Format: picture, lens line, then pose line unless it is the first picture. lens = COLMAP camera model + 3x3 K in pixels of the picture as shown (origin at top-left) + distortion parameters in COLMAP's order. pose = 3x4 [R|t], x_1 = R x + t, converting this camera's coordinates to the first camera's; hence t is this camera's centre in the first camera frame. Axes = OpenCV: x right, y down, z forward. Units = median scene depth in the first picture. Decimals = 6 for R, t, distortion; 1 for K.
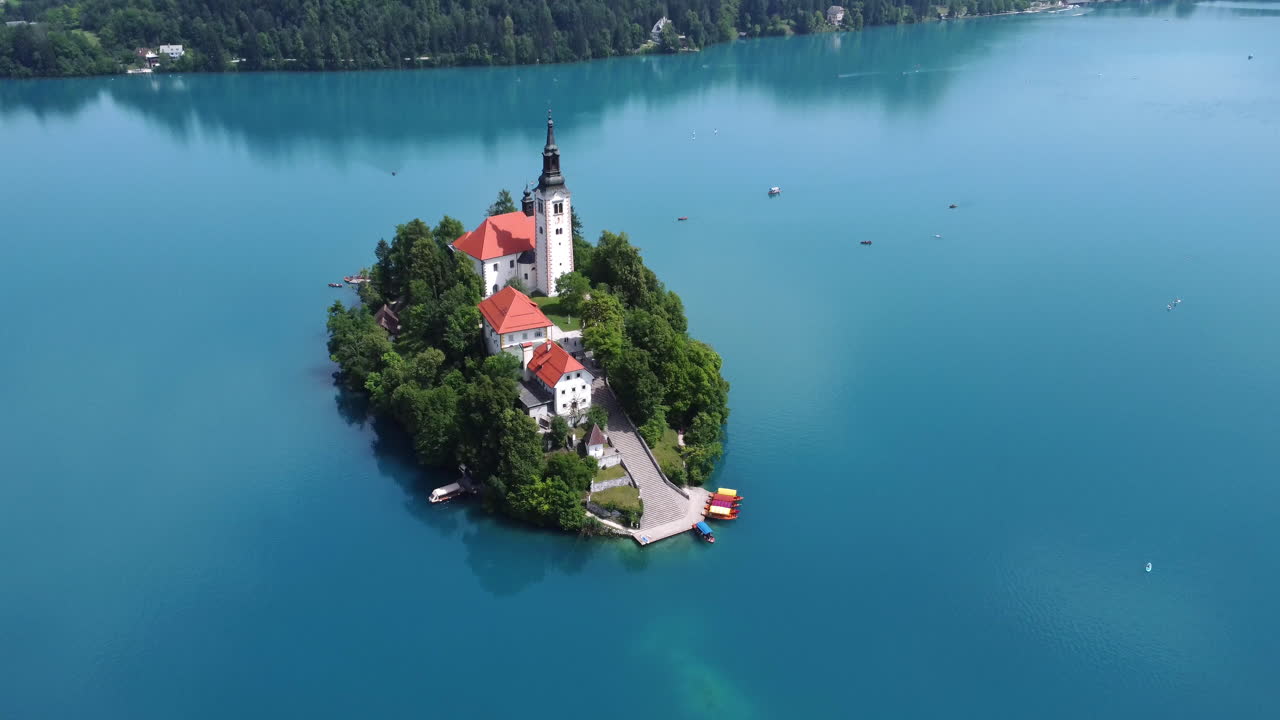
lens RADIAL K [[1001.5, 0, 654.0], [0, 1001.5, 356.9], [0, 0, 1]] dist [-0.000272, -0.004165]
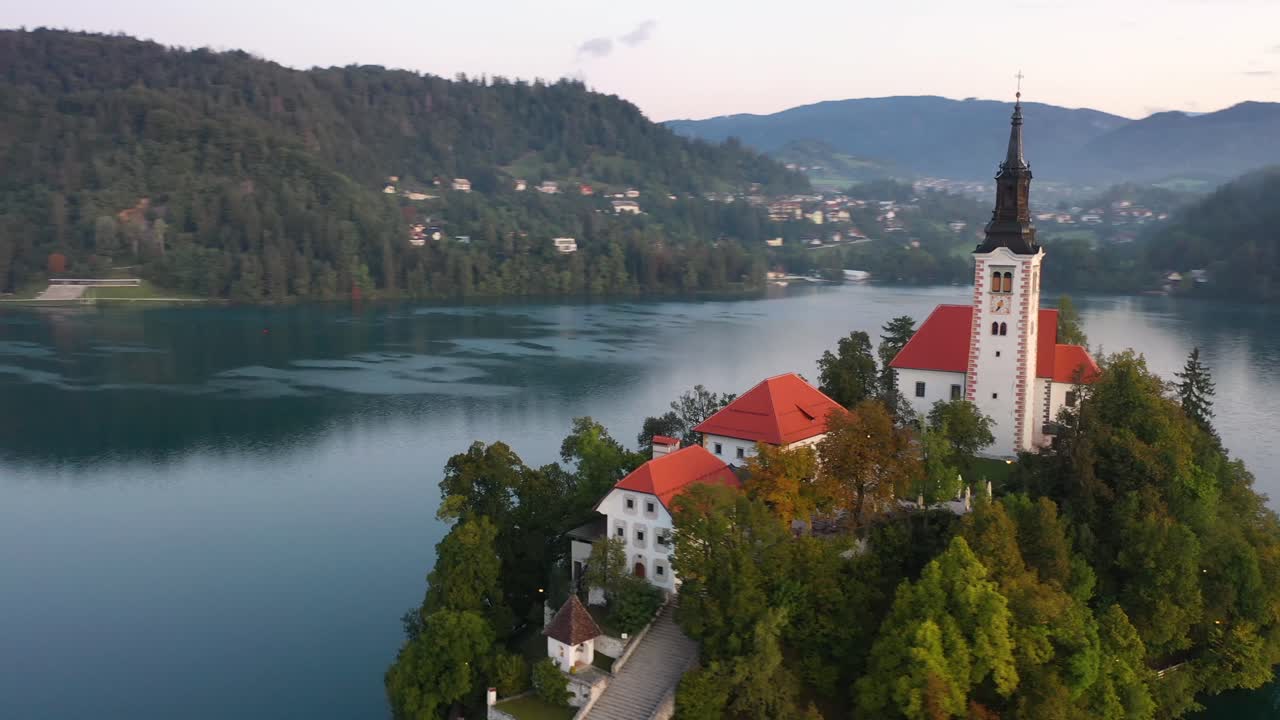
lens RADIAL K [[1018.9, 0, 642.4], [0, 1018.9, 375.4], [0, 0, 1]] dist [-0.004972, 0.008550]
pose [[0.453803, 0.134772, -0.880852, 0.269935], [-0.364295, 0.930178, -0.045361, -0.013480], [0.813235, 0.341475, 0.471214, 0.593877]]
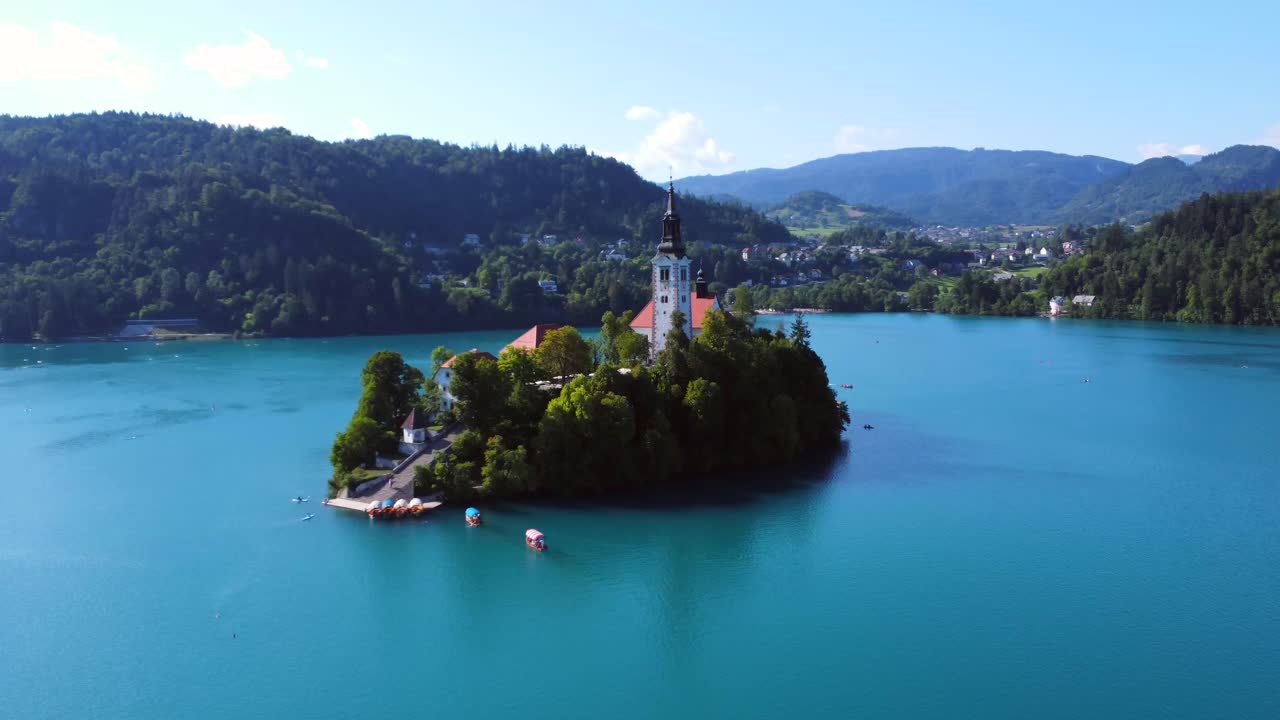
lens RADIAL K [[1001.5, 0, 654.0], [0, 1001.5, 356.9], [0, 0, 1]] dist [-0.000272, -0.004165]
pose [[0.437072, 0.067252, -0.896909, 0.740463], [-0.348807, 0.931833, -0.100106, 0.025654], [0.829037, 0.356601, 0.430736, 0.572077]]
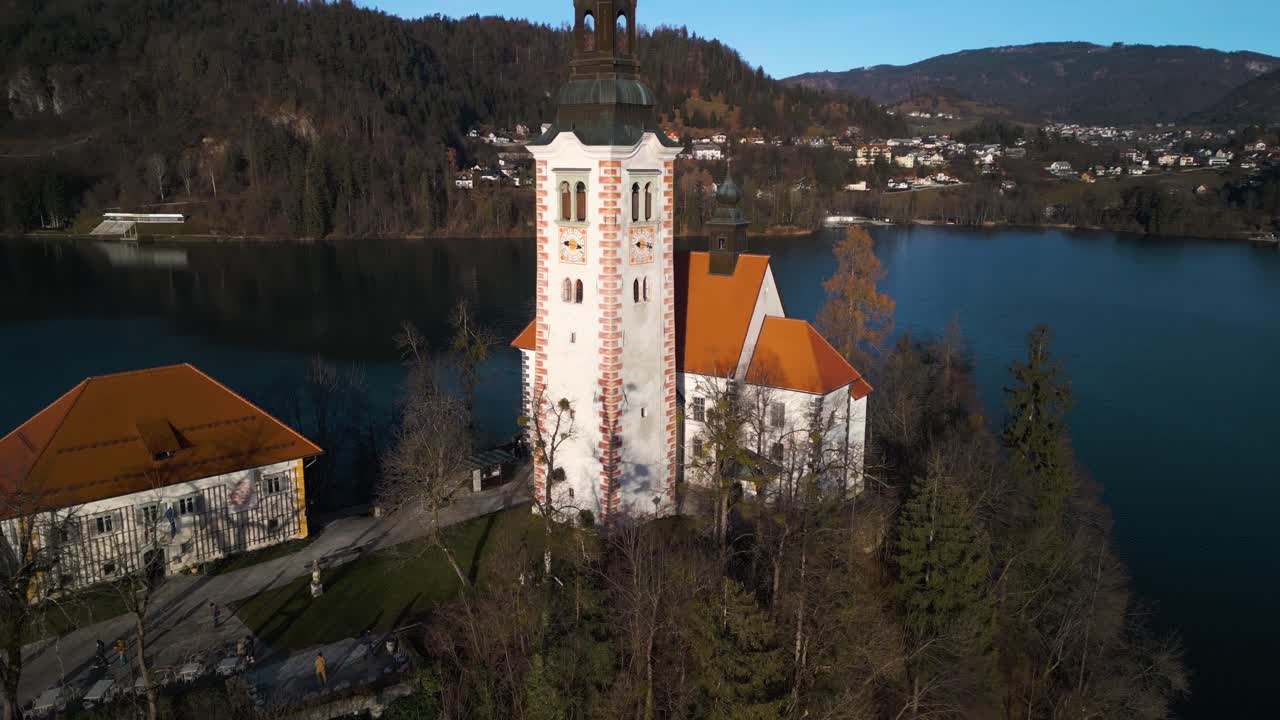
lens RADIAL K [[924.2, 0, 640.0], [0, 924.2, 360.0], [0, 0, 1]] dist [0.102887, -0.127257]
pose [[0.313615, 0.191277, -0.930085, 0.140463], [-0.389780, 0.919106, 0.057589, -0.124263], [0.865862, 0.344467, 0.362801, 0.895114]]
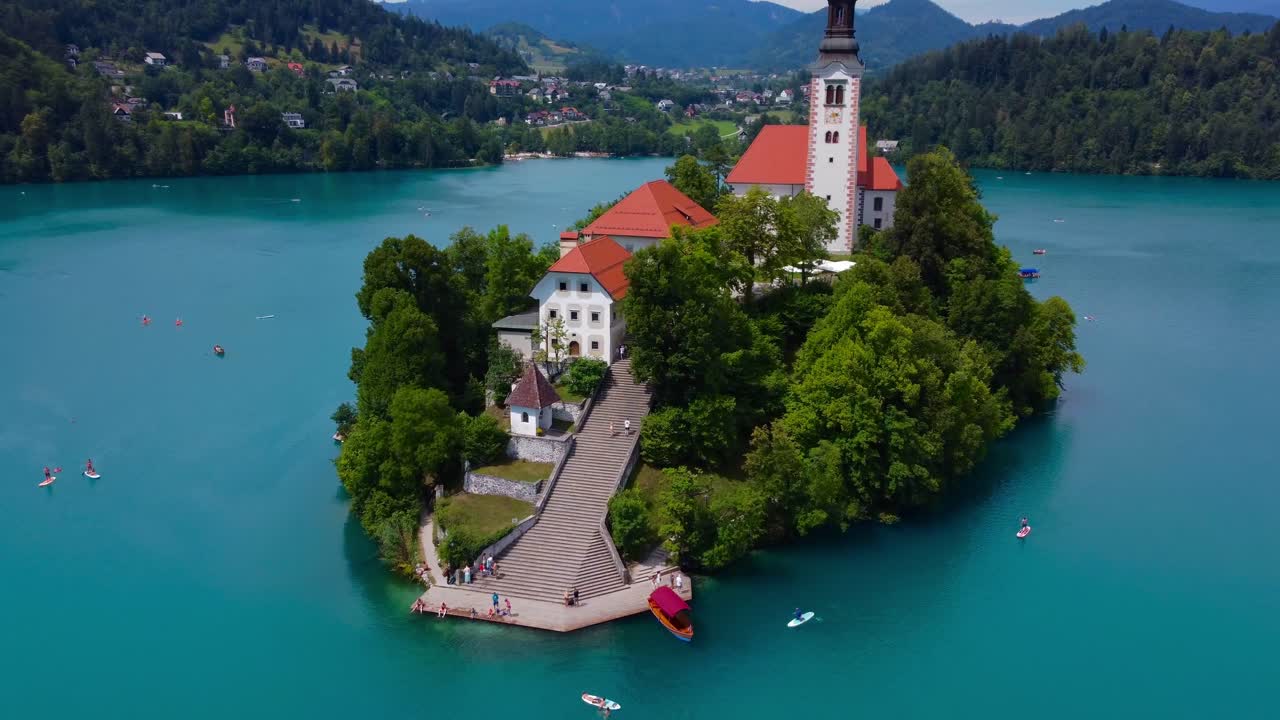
lens RADIAL K [[989.1, 0, 647.6], [0, 989.1, 378.5], [0, 0, 1]] dist [0.004355, 0.005198]
pose [[0.691698, 0.188254, -0.697219, 0.245254], [-0.293668, 0.955324, -0.033399, 0.055515], [0.659782, 0.227853, 0.716080, 0.531739]]
